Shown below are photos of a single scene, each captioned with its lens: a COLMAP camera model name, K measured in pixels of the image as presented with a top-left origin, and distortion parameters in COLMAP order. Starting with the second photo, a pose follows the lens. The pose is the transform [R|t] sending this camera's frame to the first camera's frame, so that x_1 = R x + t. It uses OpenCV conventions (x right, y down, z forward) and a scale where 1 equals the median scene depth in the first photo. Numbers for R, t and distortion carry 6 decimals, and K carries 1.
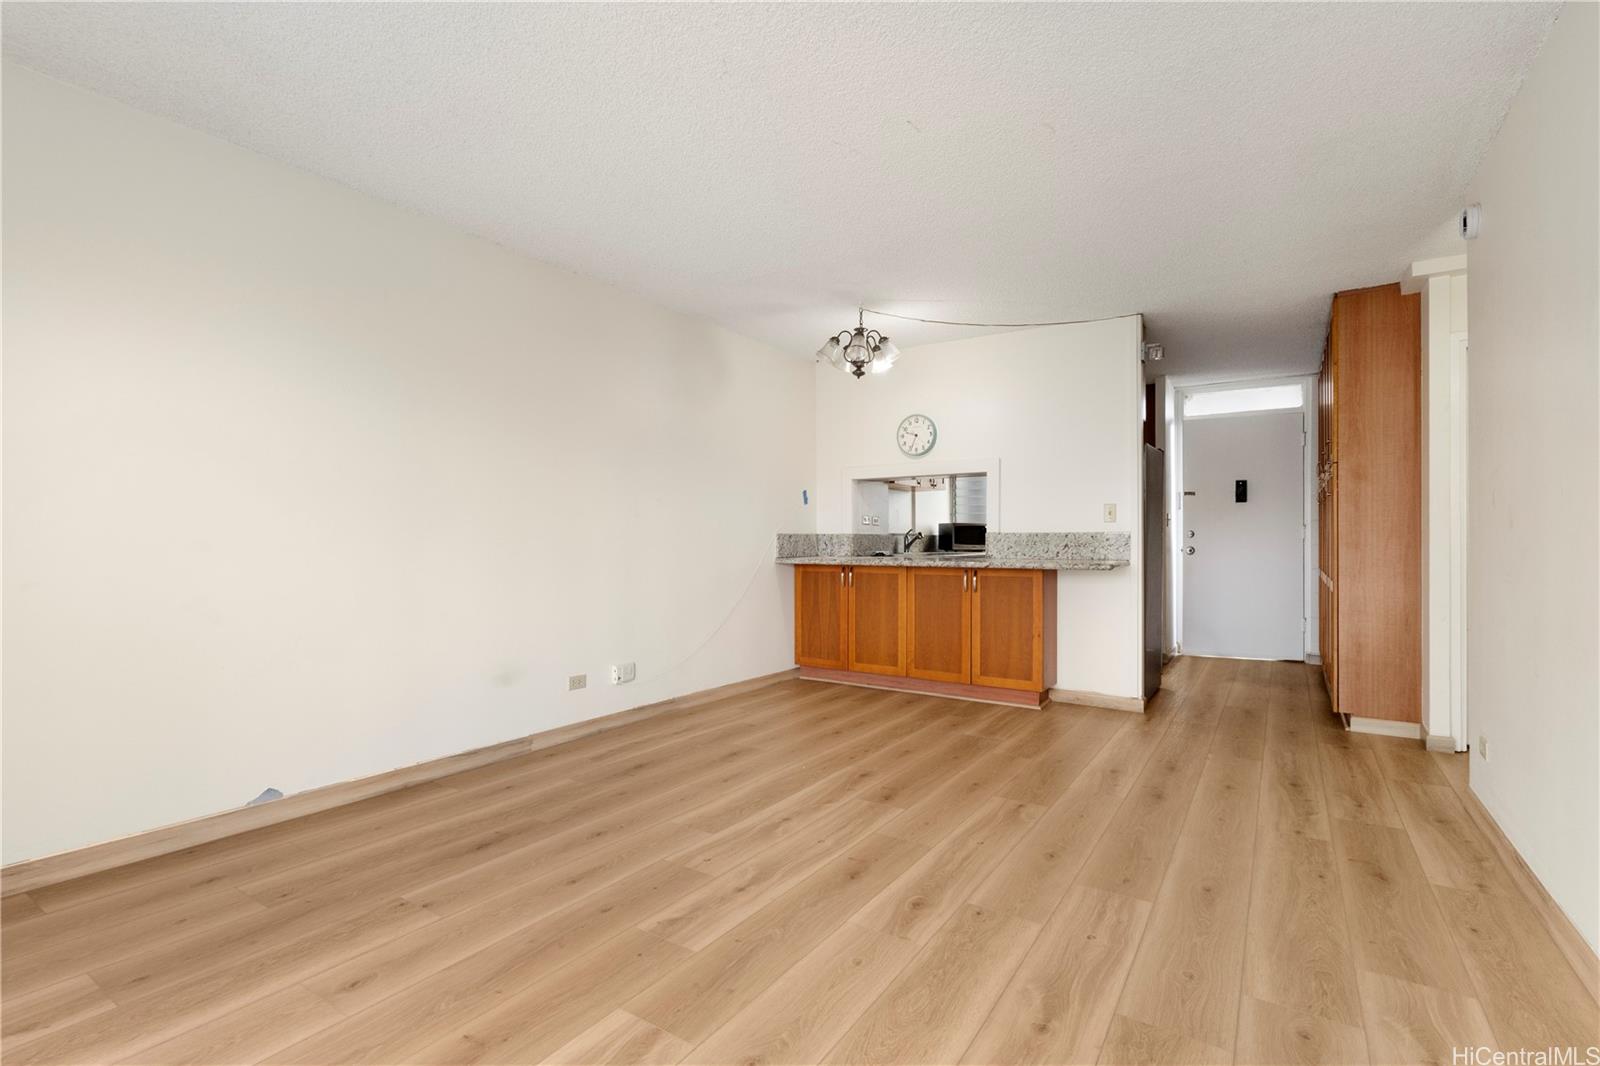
lens RADIAL K [[733.5, 0, 800.0], [0, 733.5, 533.0], [0, 0, 1]] dist [-0.002680, 0.001688]
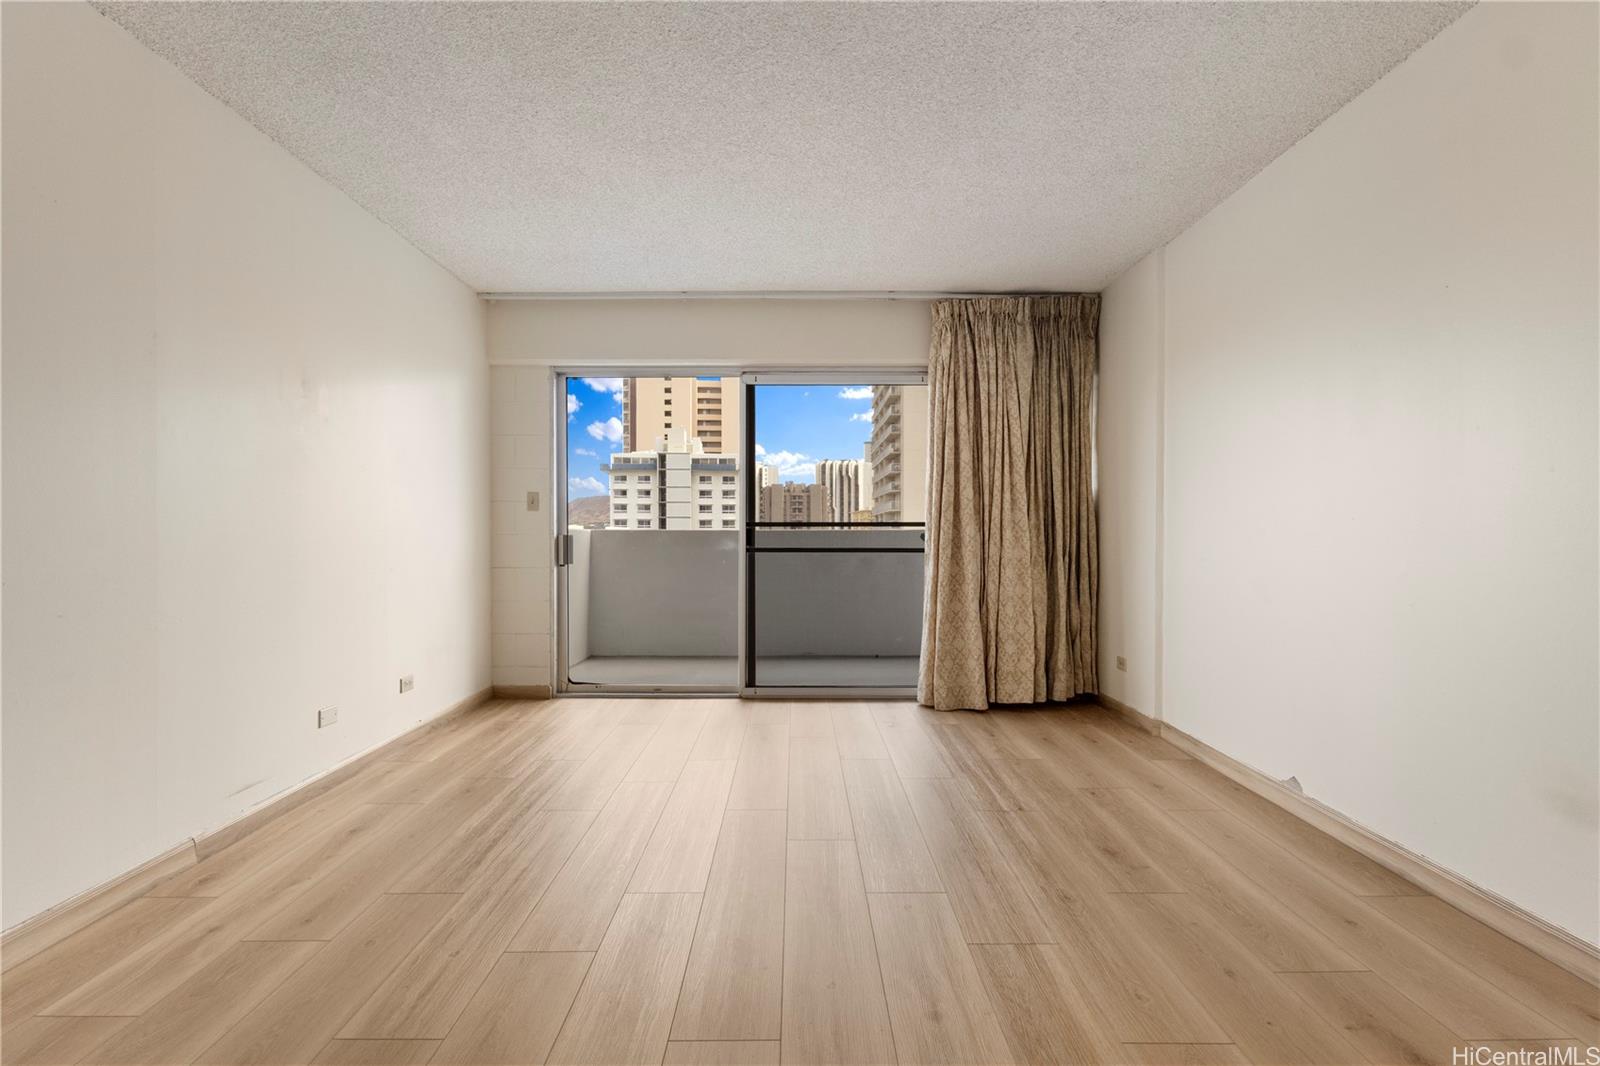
lens RADIAL K [[733.5, 0, 800.0], [0, 733.5, 533.0], [0, 0, 1]] dist [-0.002680, 0.001688]
pose [[-0.833881, -0.003903, -0.551931, 0.223180], [0.001097, 0.999961, -0.008728, 0.012130], [0.551943, -0.007884, -0.833844, 0.823169]]
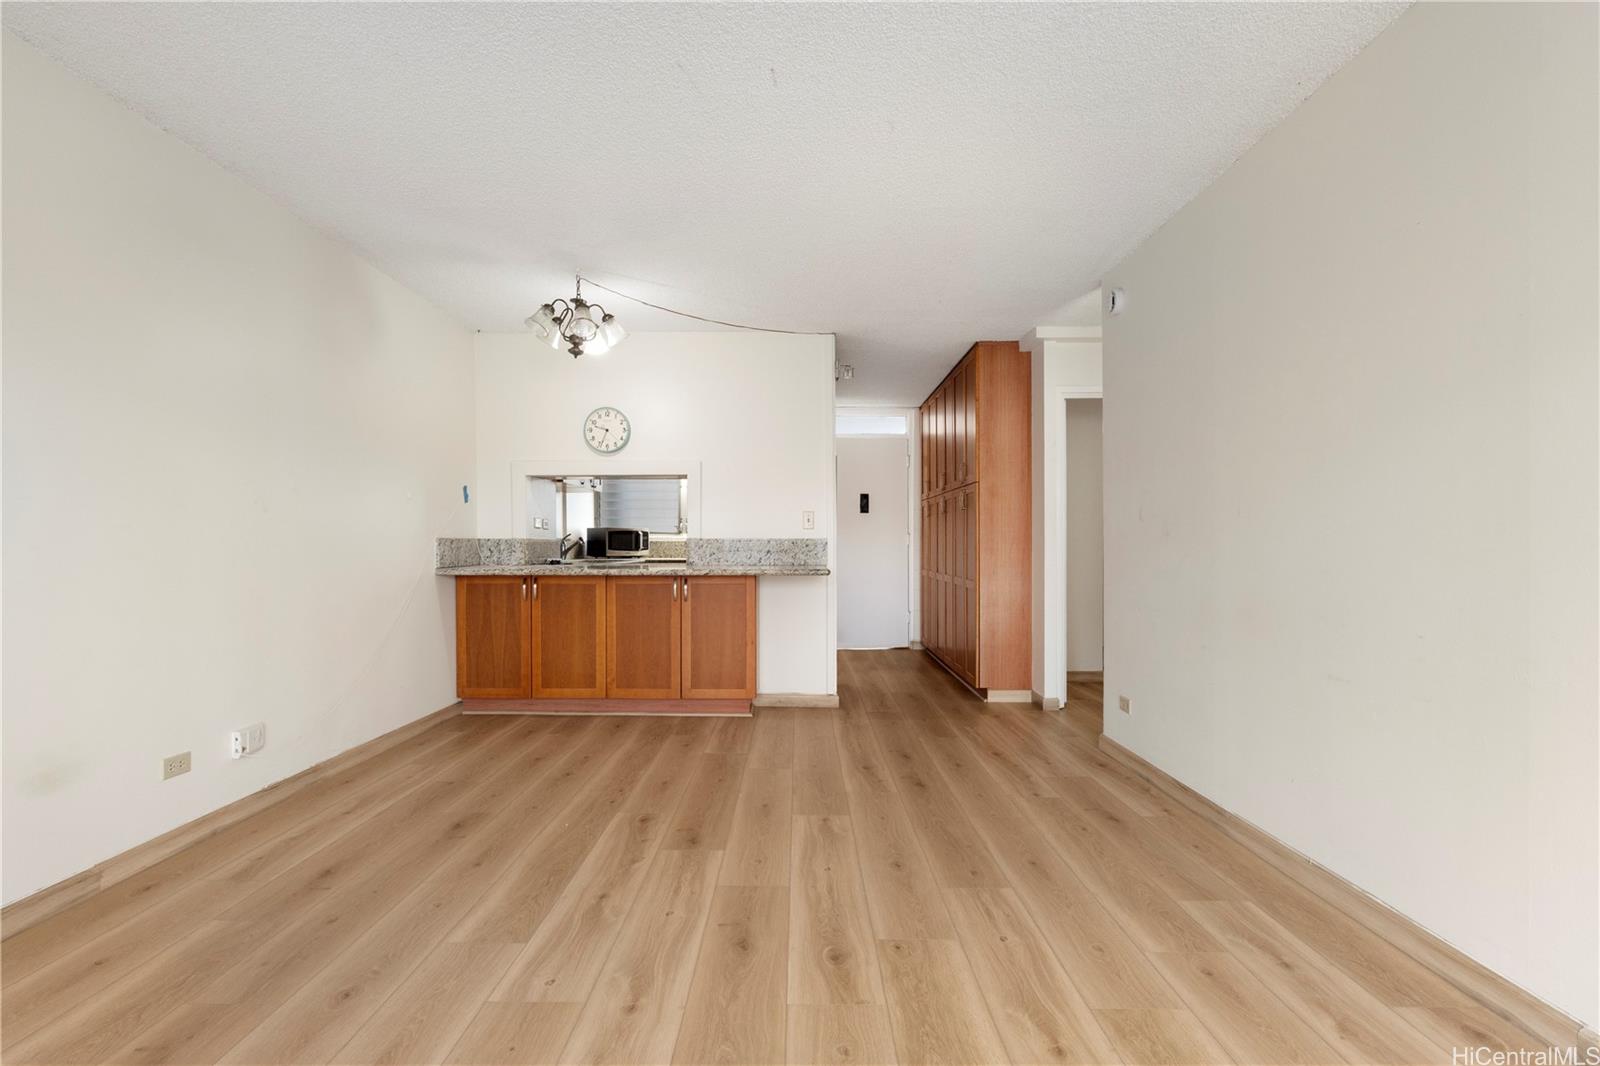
lens RADIAL K [[735.8, 0, 796.3], [0, 735.8, 545.0], [0, 0, 1]] dist [-0.002292, 0.000942]
pose [[0.836736, 0.000833, 0.547606, -0.162853], [-0.005361, 0.999963, 0.006671, 0.001142], [-0.547581, -0.008518, 0.836710, 0.127508]]
